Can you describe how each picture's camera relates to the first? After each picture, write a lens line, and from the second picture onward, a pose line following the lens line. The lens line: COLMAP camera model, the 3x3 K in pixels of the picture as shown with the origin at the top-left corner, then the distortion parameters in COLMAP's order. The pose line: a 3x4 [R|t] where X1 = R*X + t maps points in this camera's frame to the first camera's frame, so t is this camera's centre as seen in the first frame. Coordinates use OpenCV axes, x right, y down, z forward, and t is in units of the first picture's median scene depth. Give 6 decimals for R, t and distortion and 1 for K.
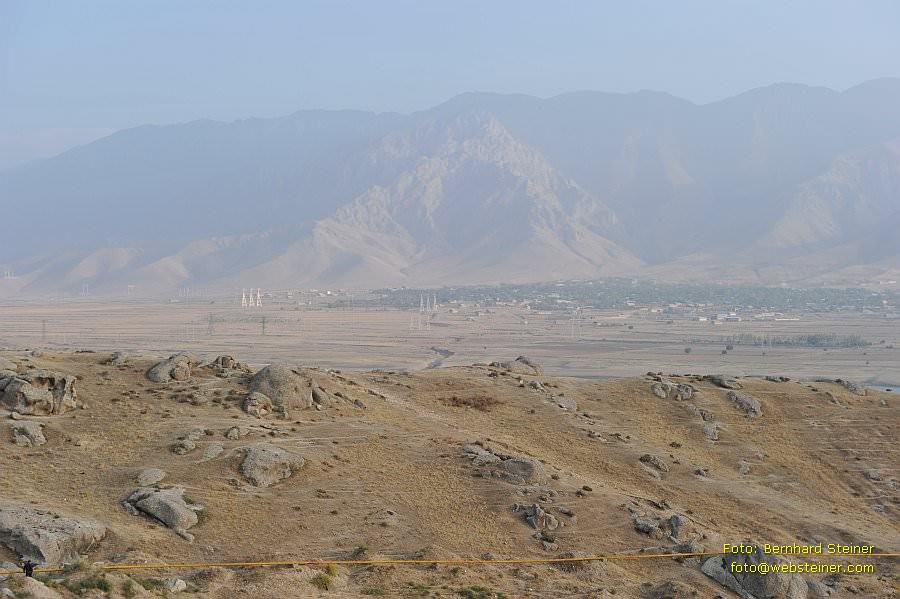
lens RADIAL K [[1570.1, 0, 450.9], [0, 1570.1, 299.2], [0, 0, 1]] dist [0.140288, 0.000000]
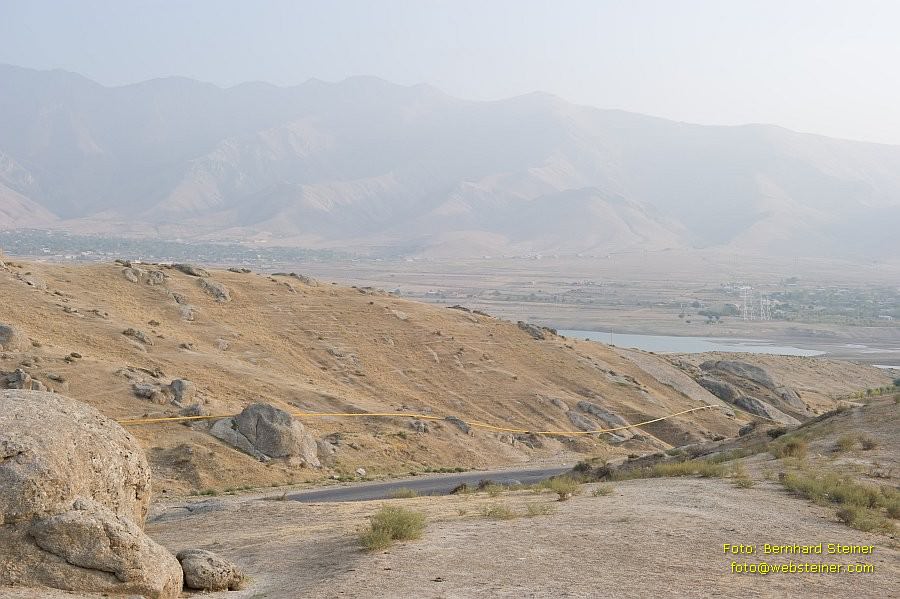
lens RADIAL K [[1207.6, 0, 451.7], [0, 1207.6, 302.3], [0, 0, 1]] dist [0.157884, 0.000000]
pose [[0.903050, 0.013929, 0.429309, -0.018804], [-0.025883, 0.999423, 0.022017, 0.057011], [-0.428755, -0.030994, 0.902889, 0.221239]]
